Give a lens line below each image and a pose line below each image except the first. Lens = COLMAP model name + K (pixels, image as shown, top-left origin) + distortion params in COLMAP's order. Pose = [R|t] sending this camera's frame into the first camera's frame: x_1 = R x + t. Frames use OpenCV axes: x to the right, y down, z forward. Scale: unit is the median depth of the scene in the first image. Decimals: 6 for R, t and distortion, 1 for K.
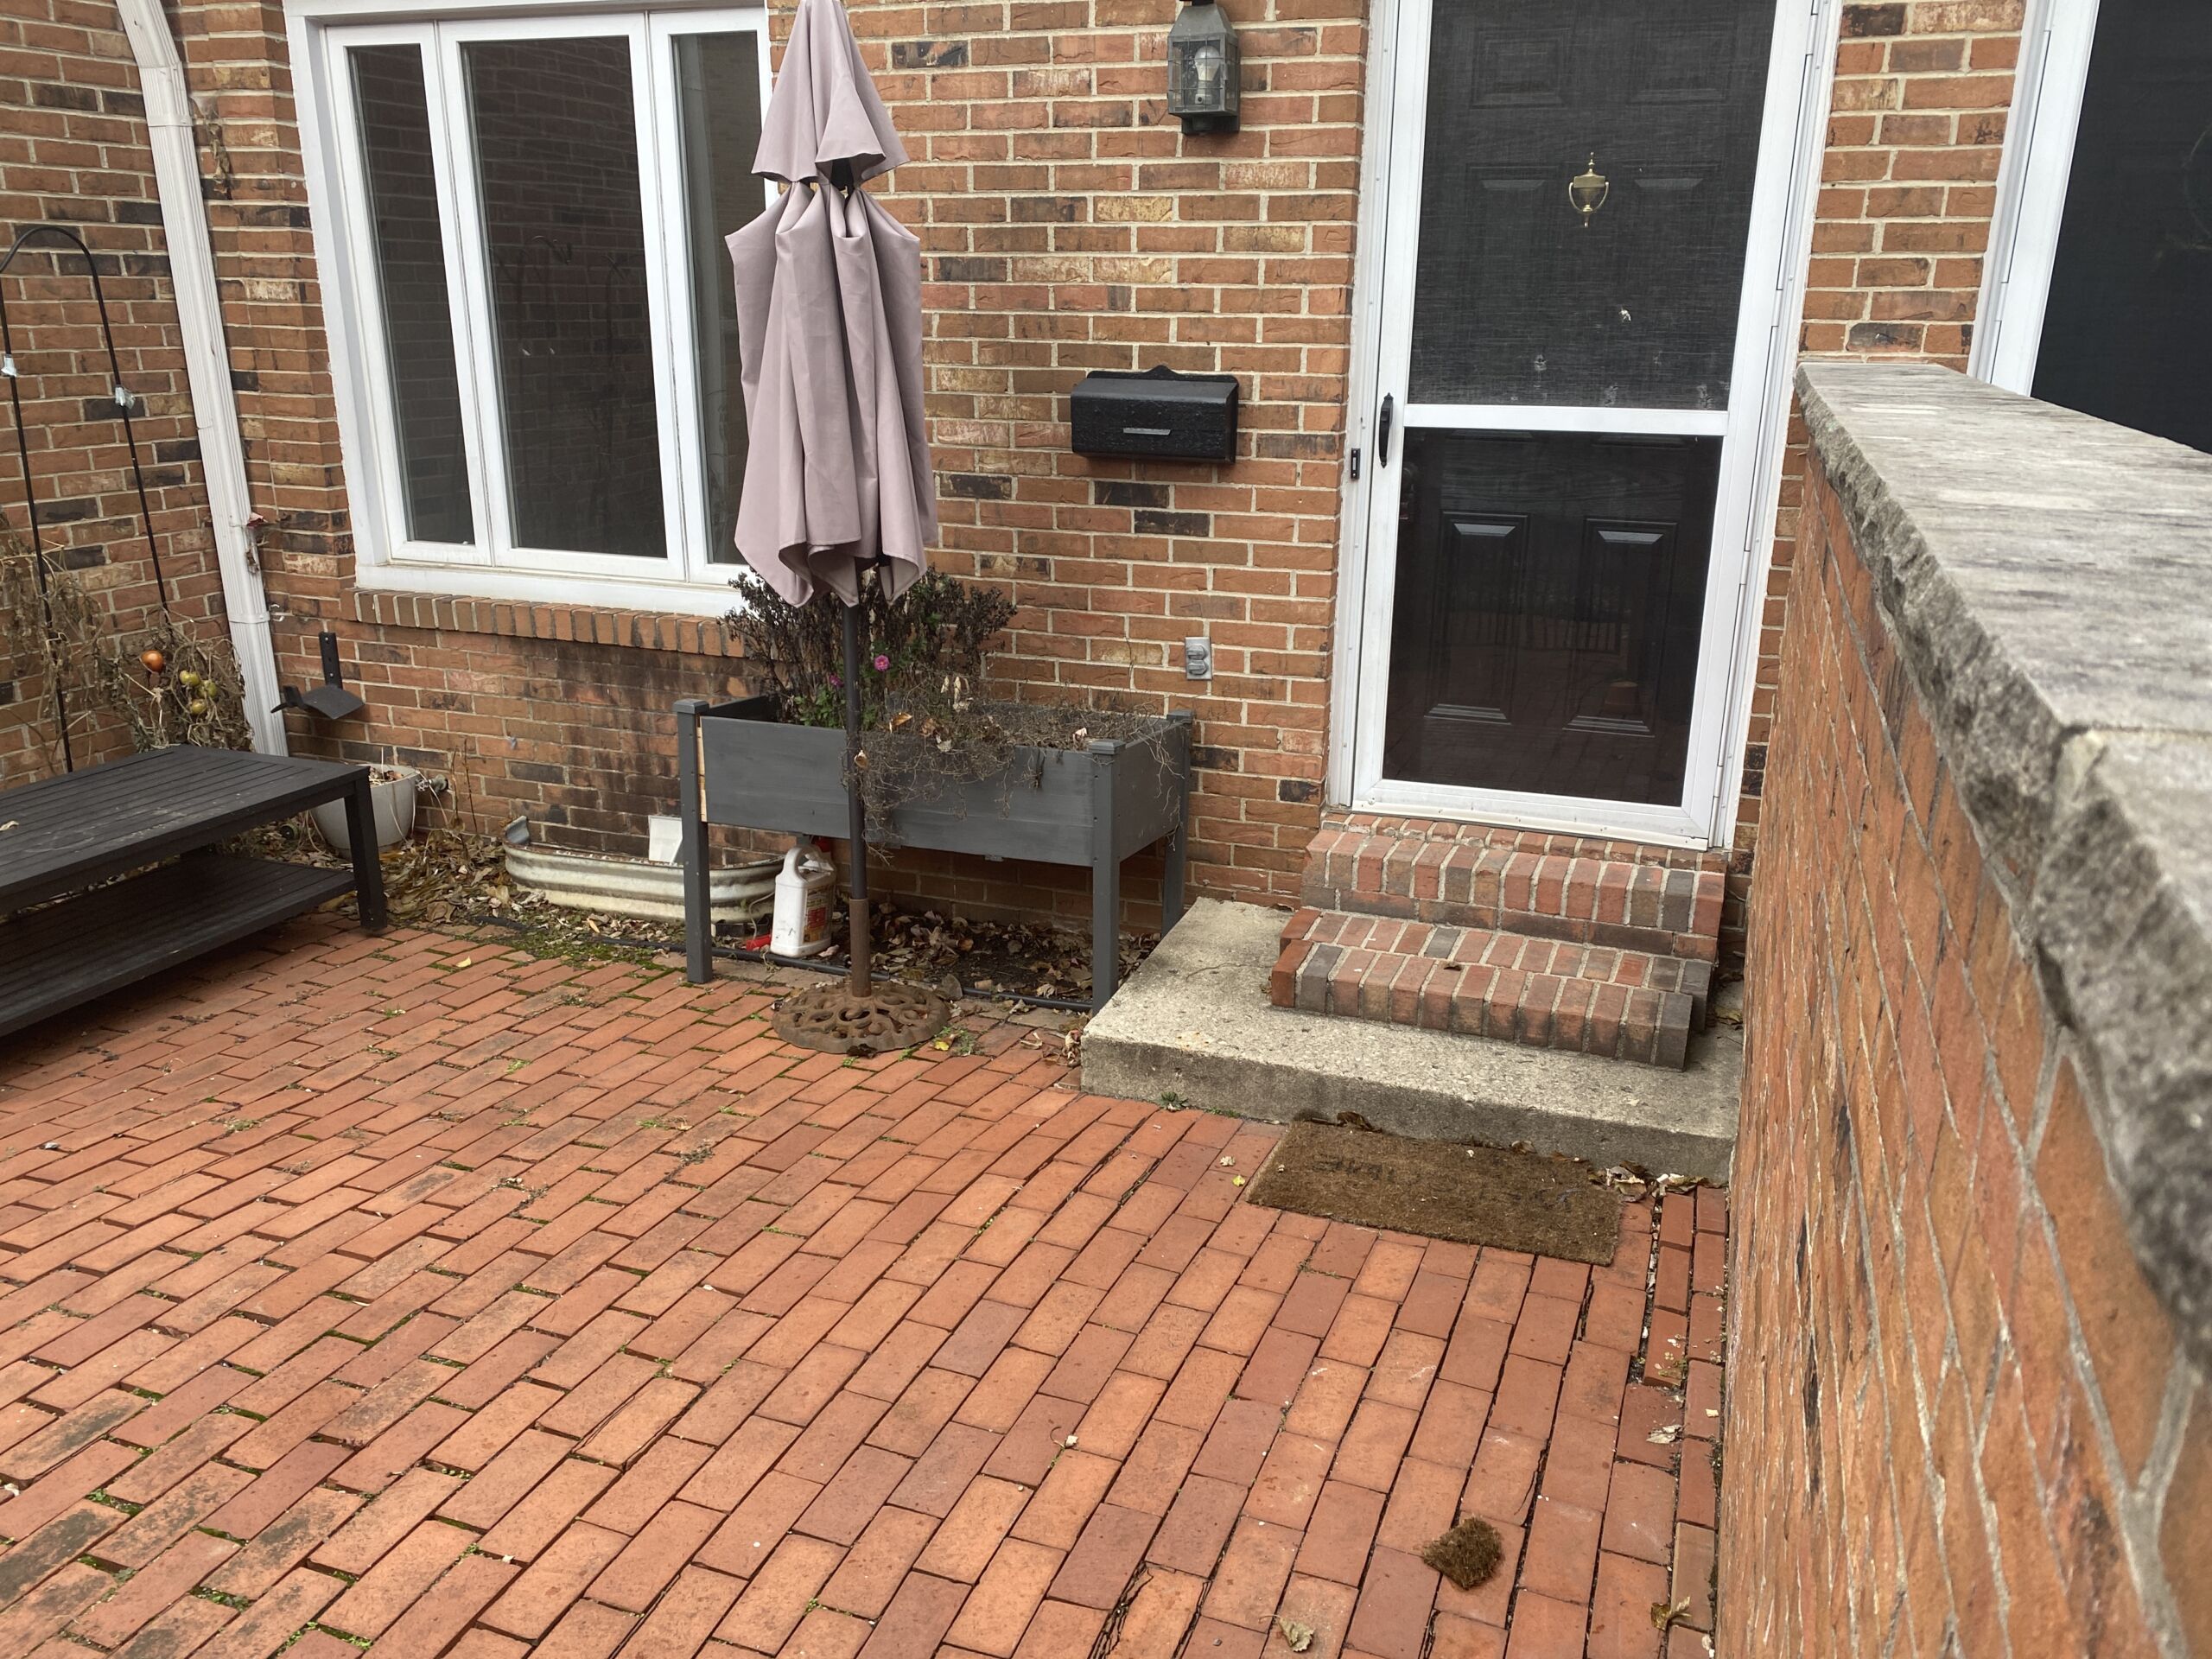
lens RADIAL K [[1712.9, 0, 1108.7], [0, 1712.9, 830.5], [0, 0, 1]] dist [0.010228, -0.010364]
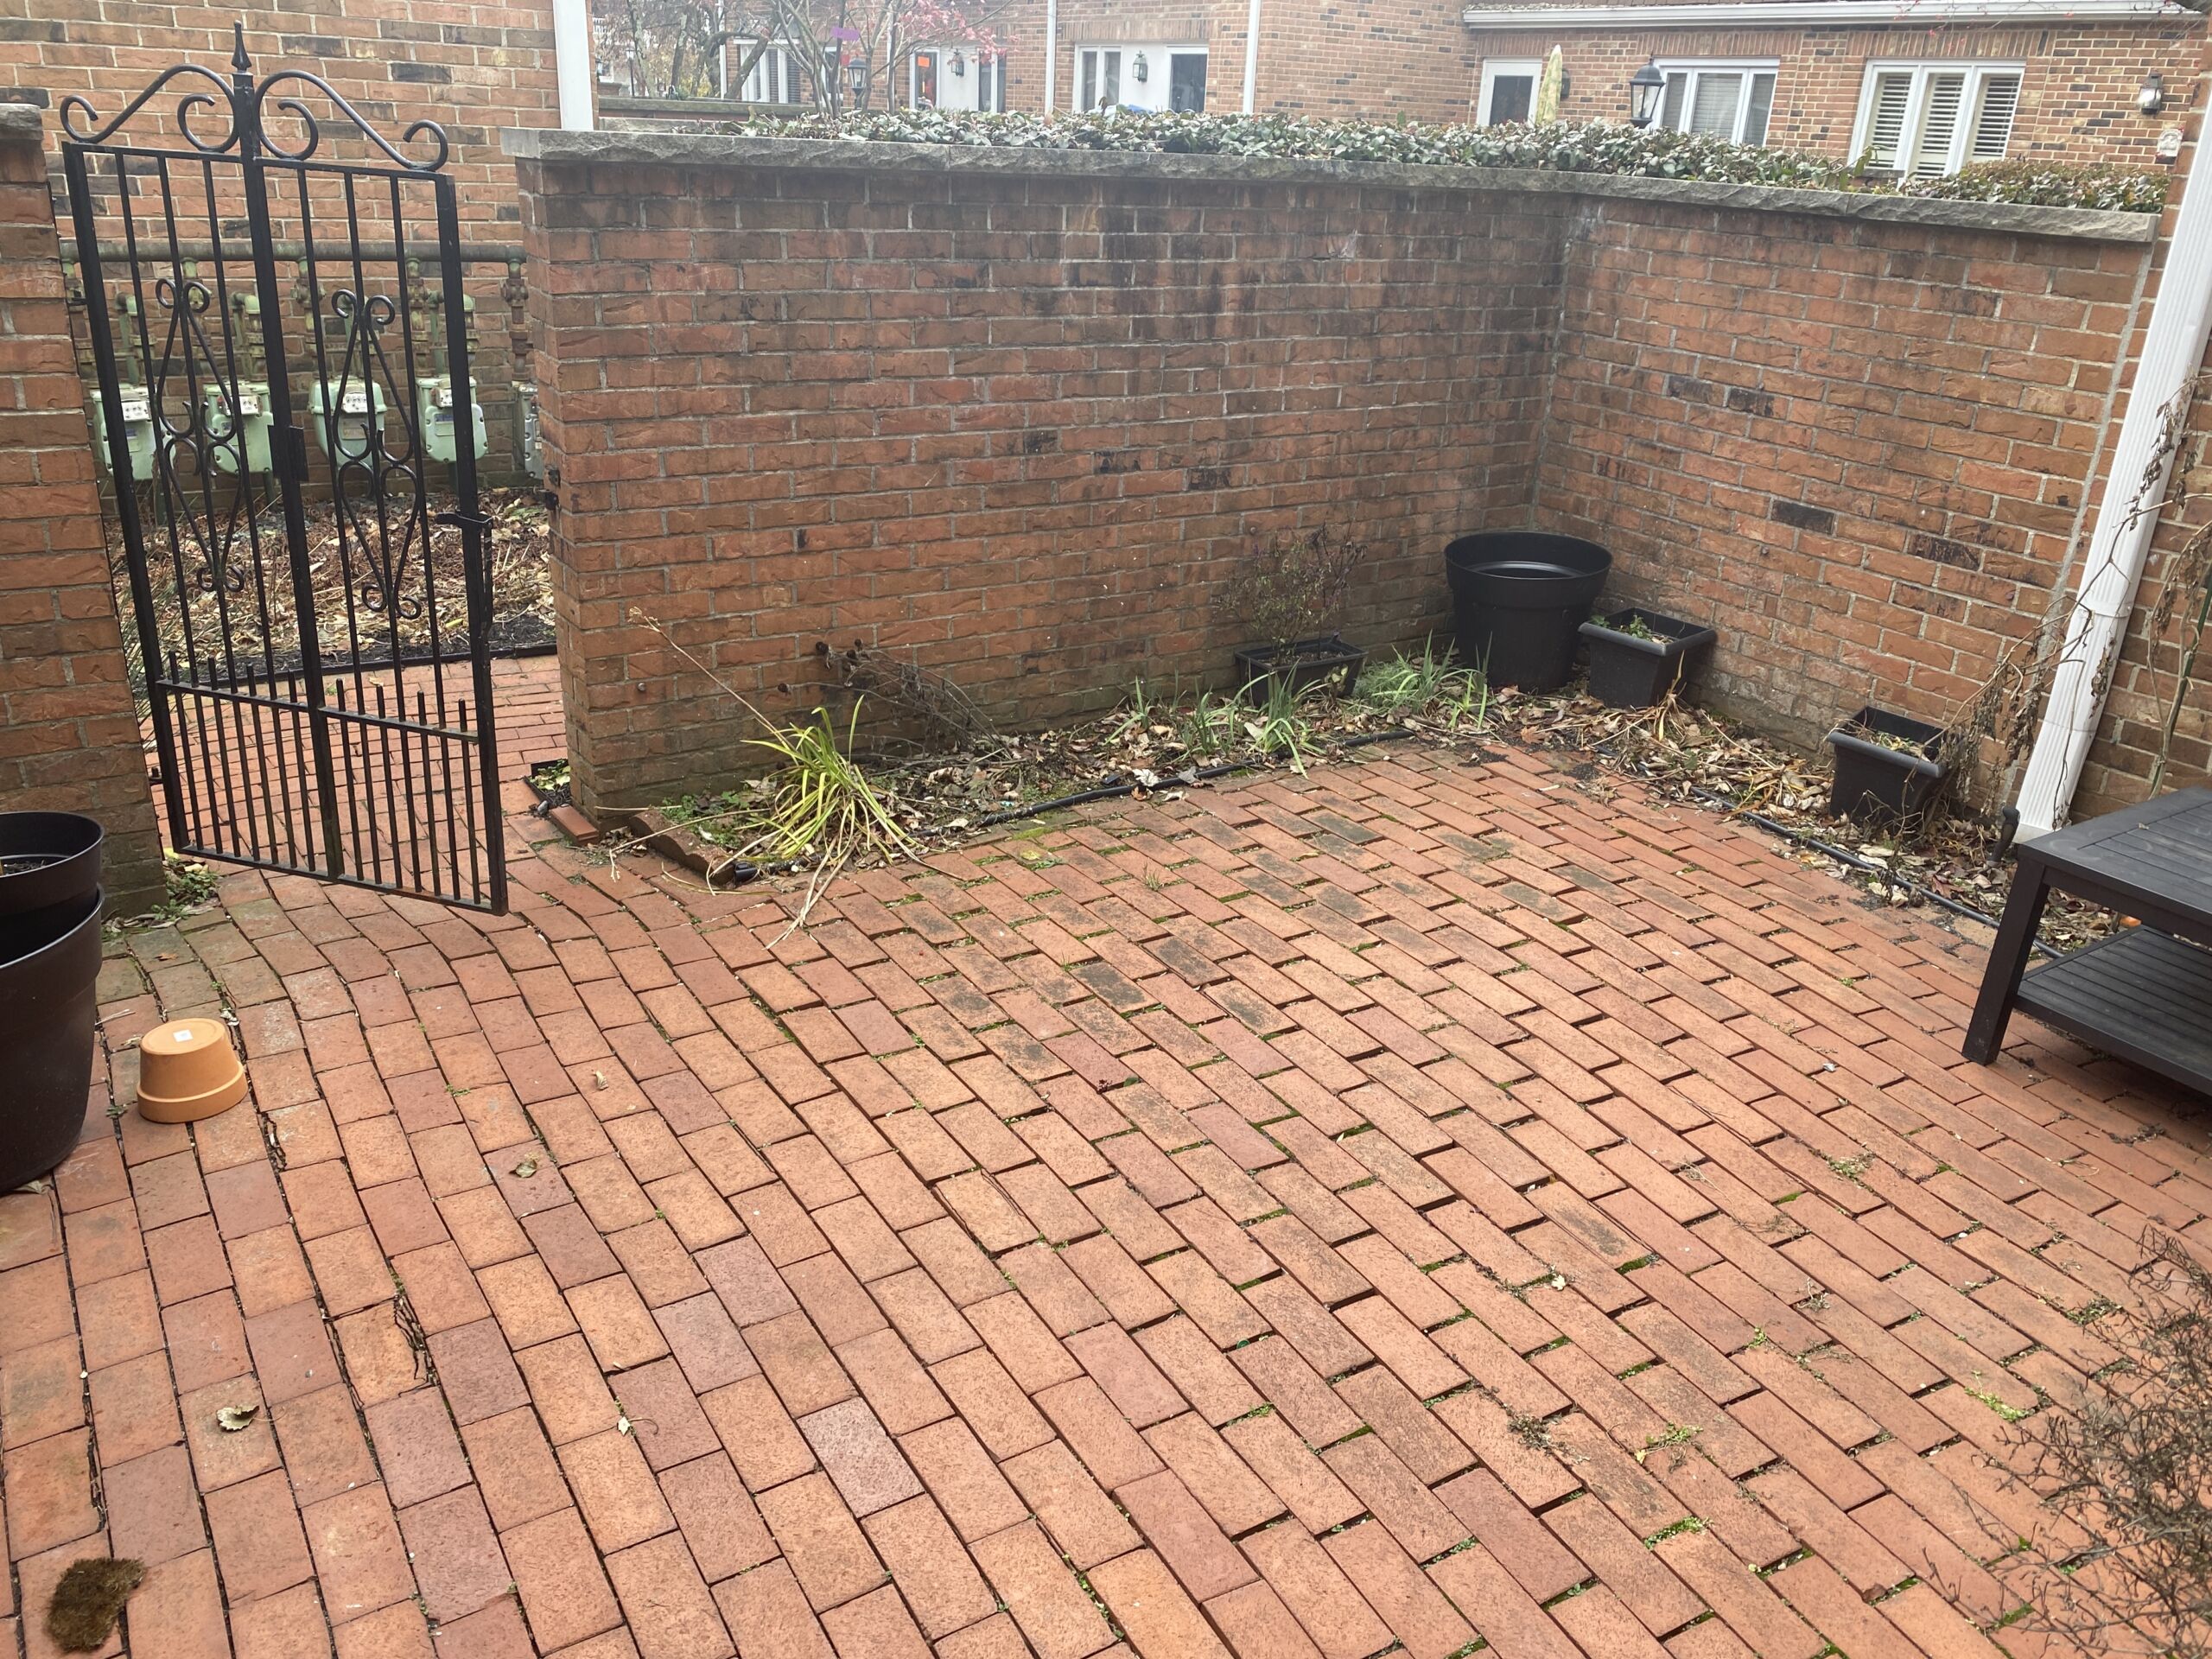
lens RADIAL K [[1712.9, 0, 1109.0], [0, 1712.9, 823.9], [0, 0, 1]] dist [0.010228, -0.010364]
pose [[-0.594239, 0.269286, -0.757869, 0.395079], [-0.294915, 0.803699, 0.516810, -0.390627], [0.748268, 0.530616, -0.398173, 1.340594]]
